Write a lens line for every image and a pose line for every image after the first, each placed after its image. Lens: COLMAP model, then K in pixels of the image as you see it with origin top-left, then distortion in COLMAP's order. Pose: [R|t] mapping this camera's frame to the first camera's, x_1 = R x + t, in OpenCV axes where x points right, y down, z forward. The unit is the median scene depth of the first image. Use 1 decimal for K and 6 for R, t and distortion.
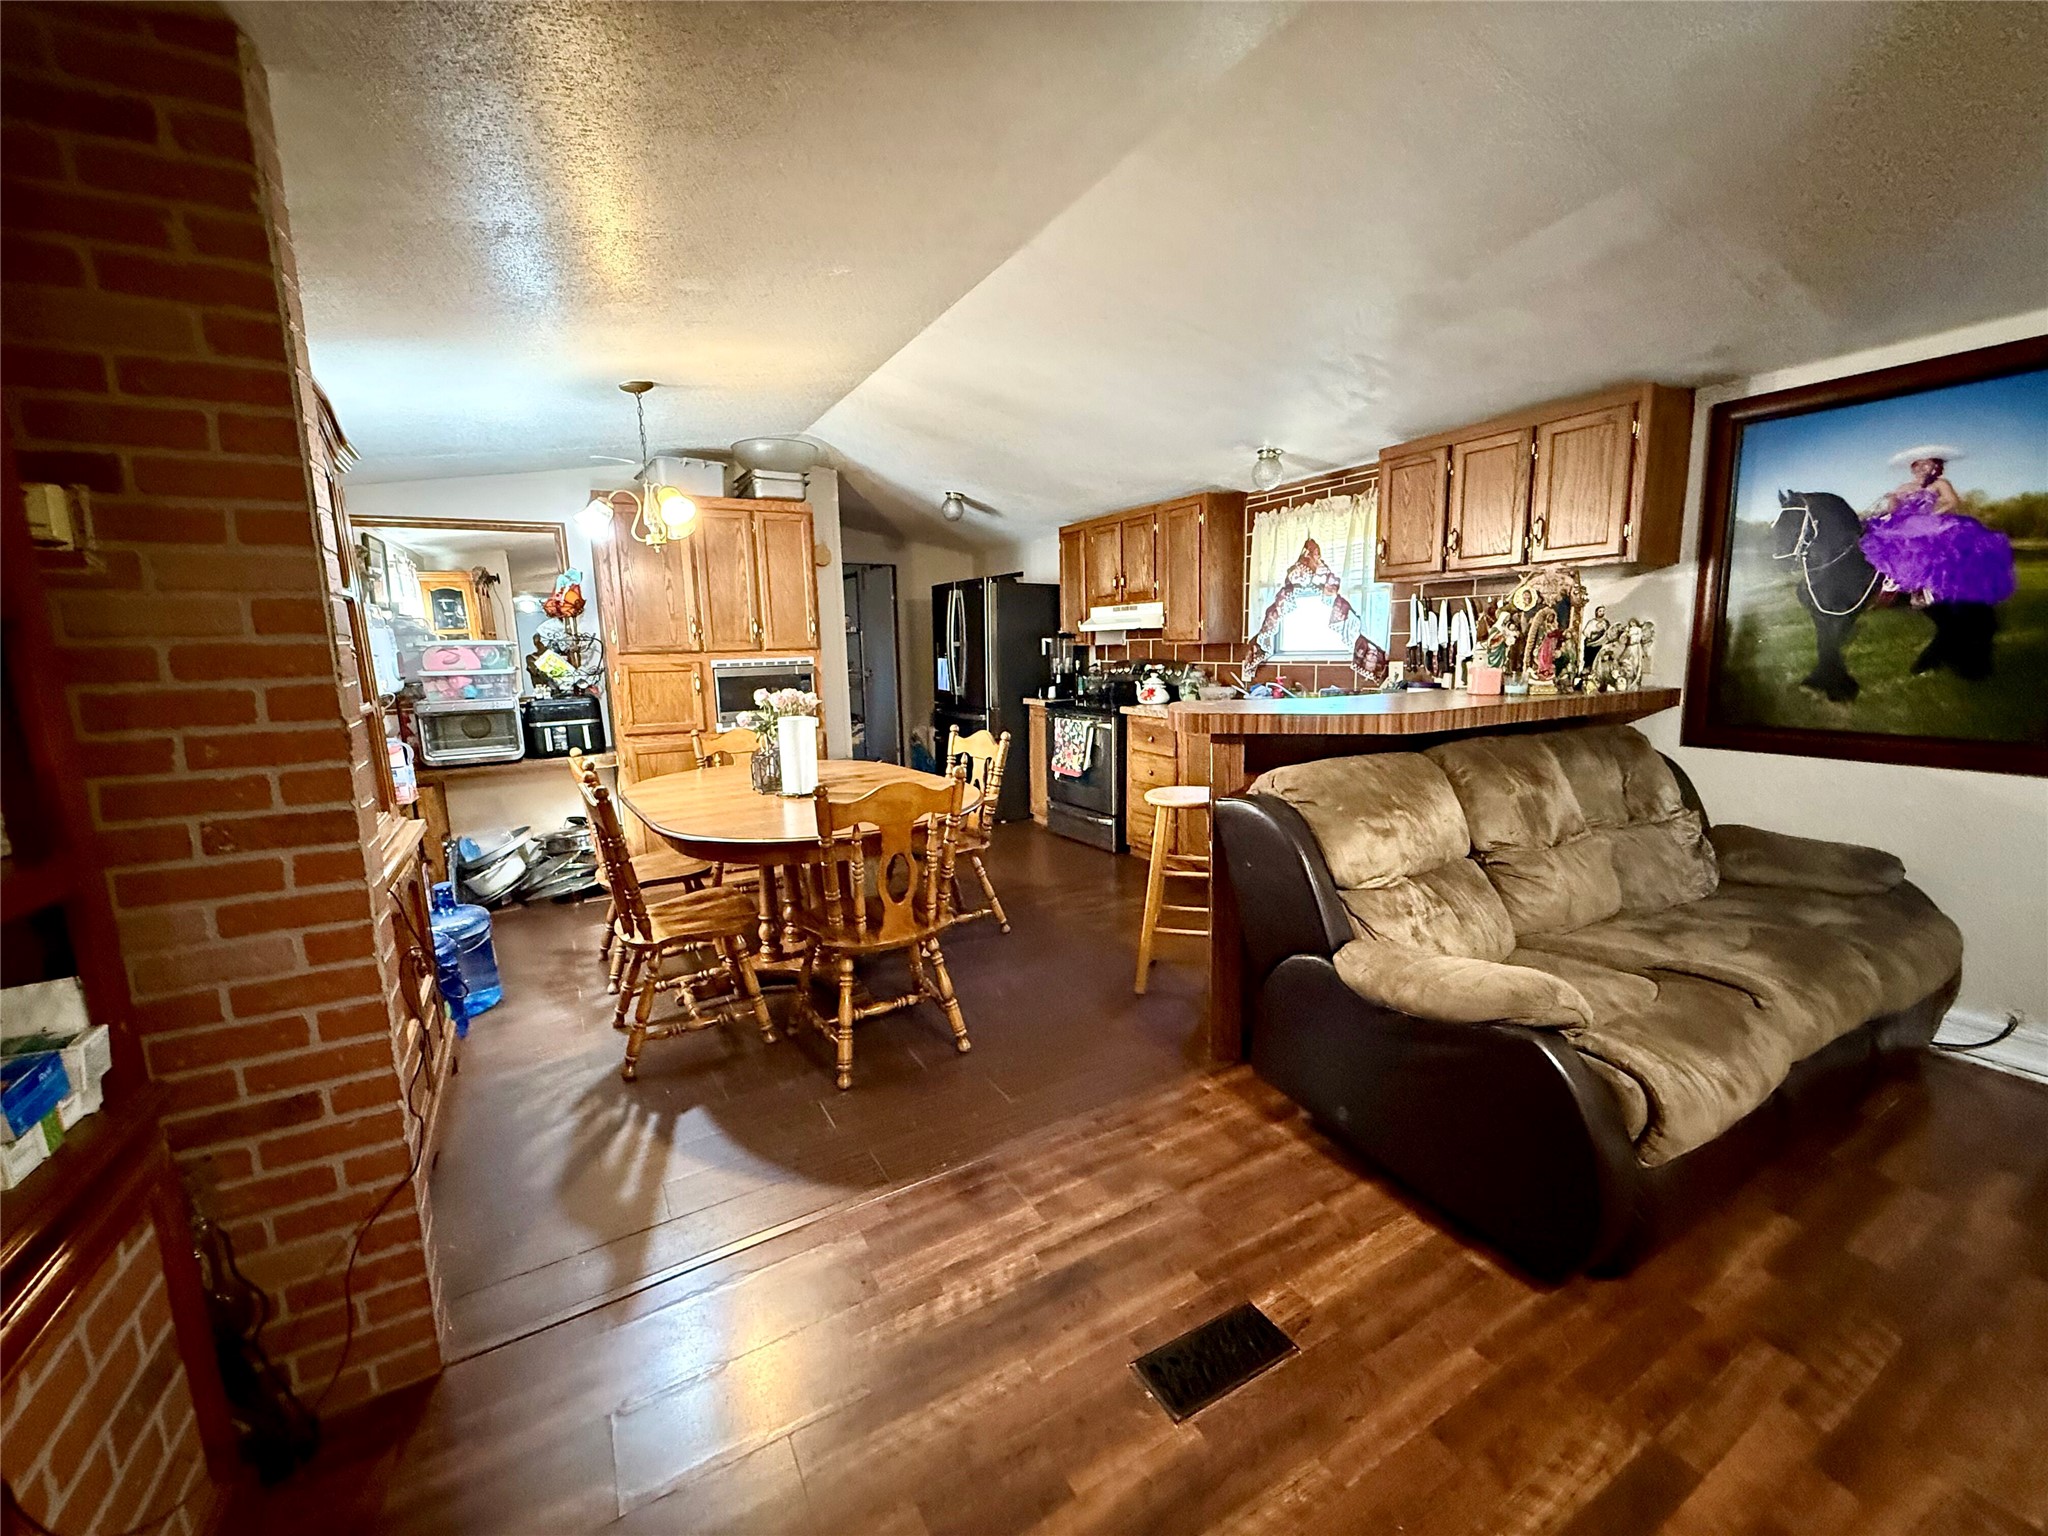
lens RADIAL K [[816.8, 0, 1019.8], [0, 816.8, 764.9], [0, 0, 1]] dist [-0.000289, 0.000072]
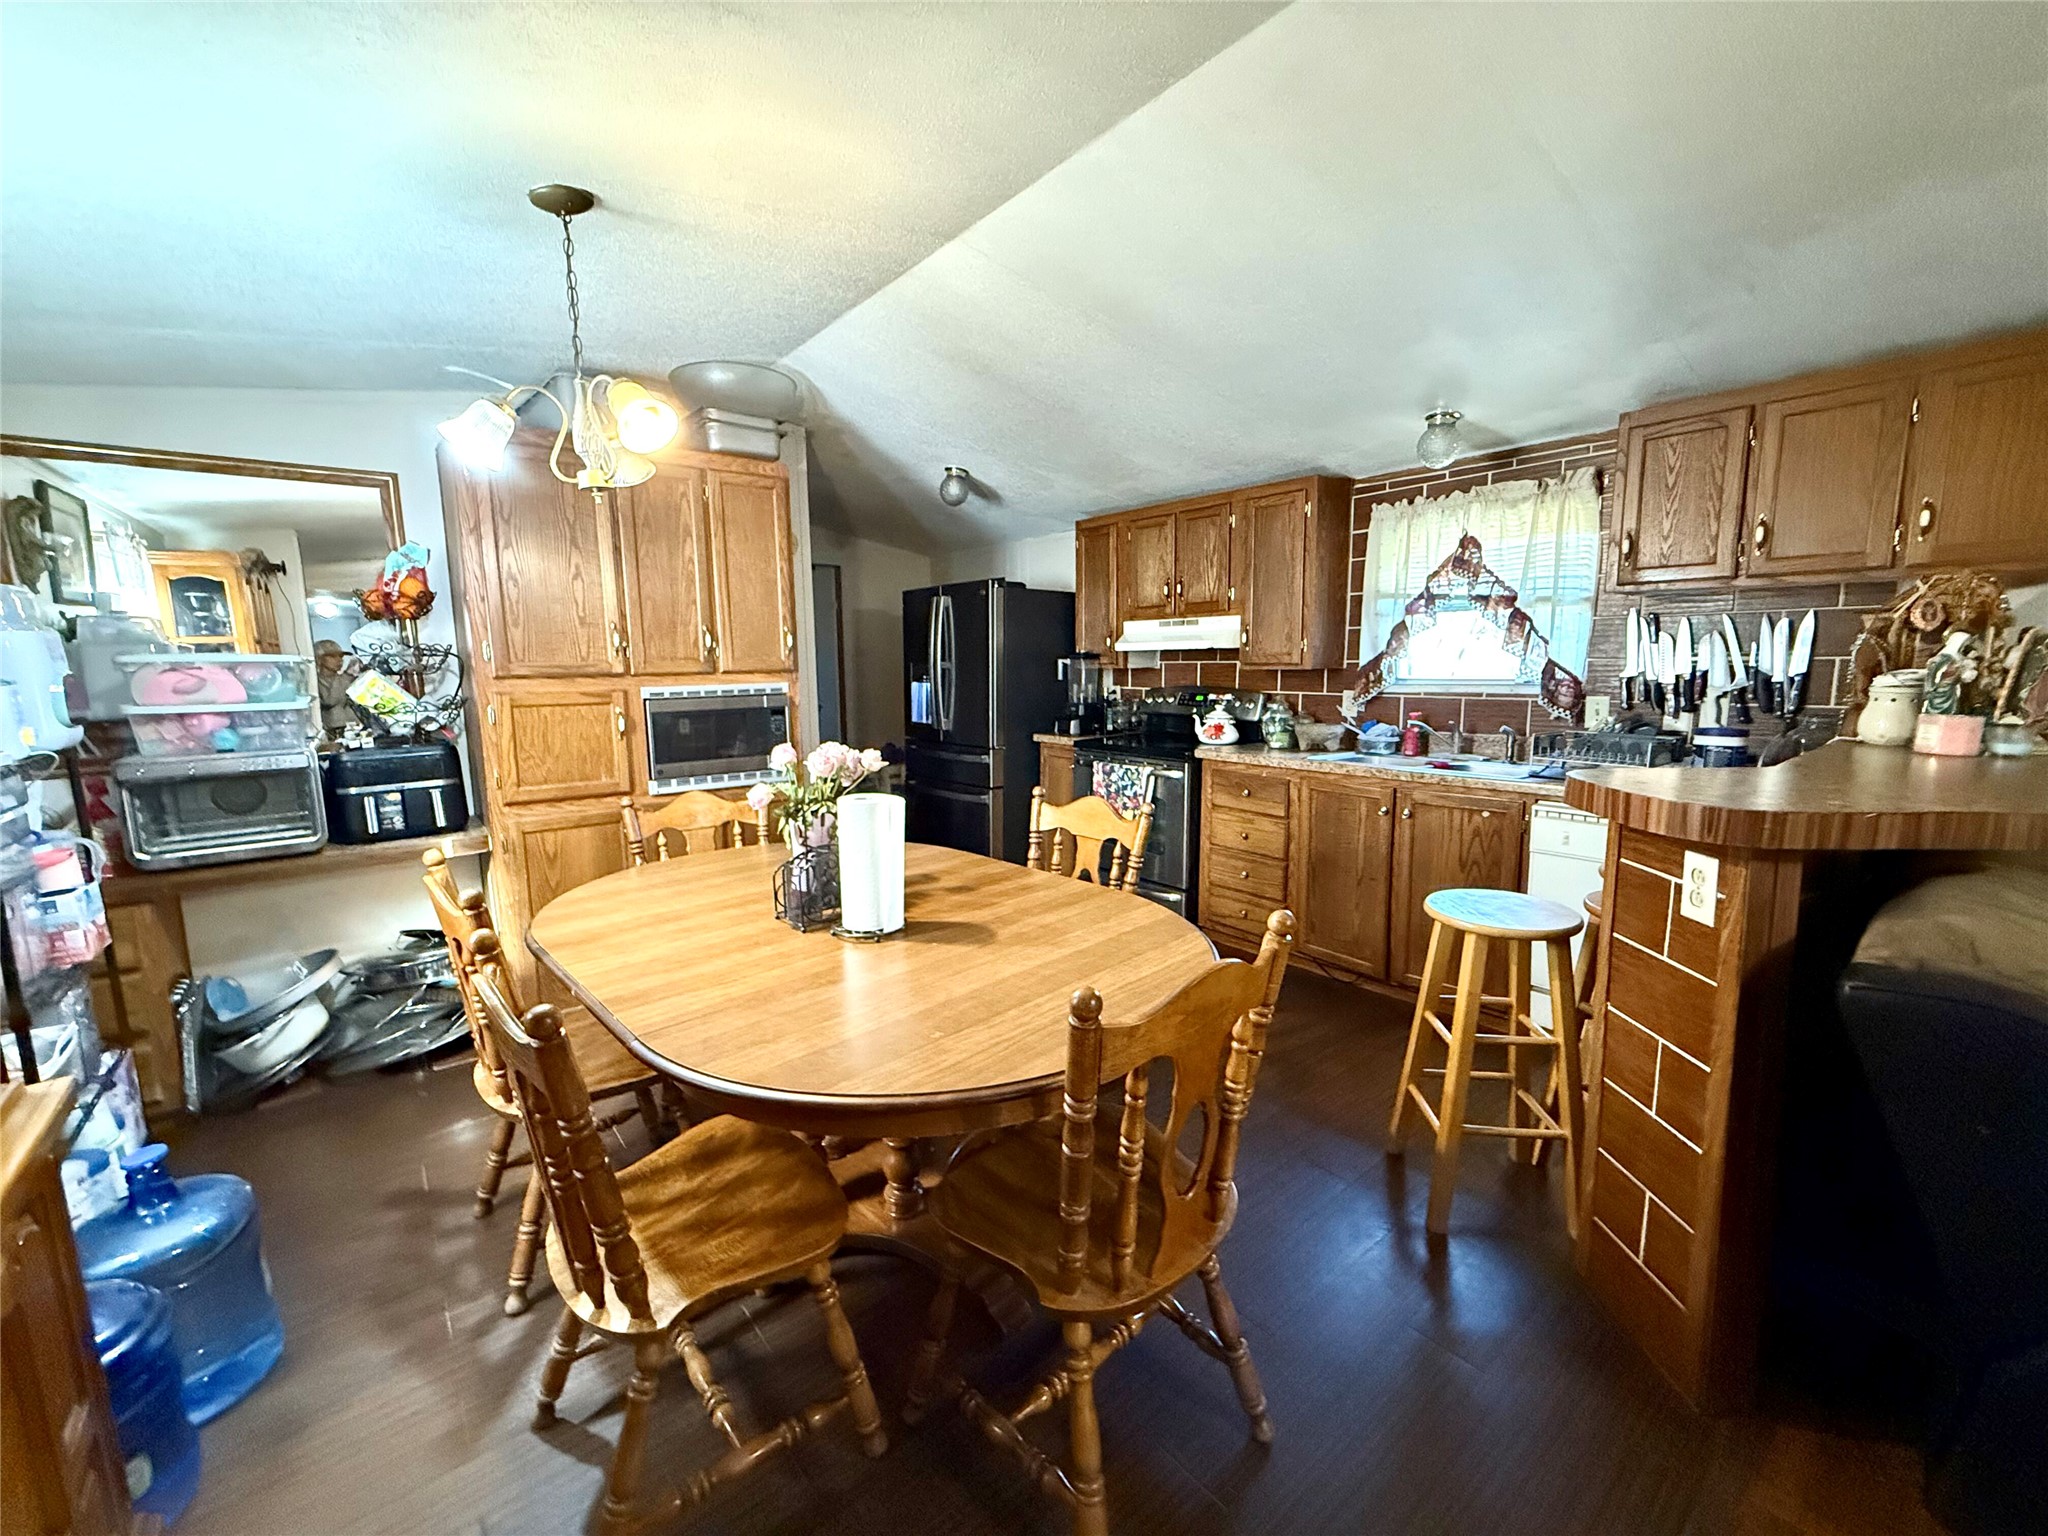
lens RADIAL K [[816.8, 0, 1020.7], [0, 816.8, 766.8], [0, 0, 1]] dist [-0.000289, 0.000072]
pose [[0.986641, -0.010552, 0.162569, -0.188157], [0.013686, 0.999741, -0.018172, -0.048625], [-0.162335, 0.020154, 0.986530, 0.302804]]
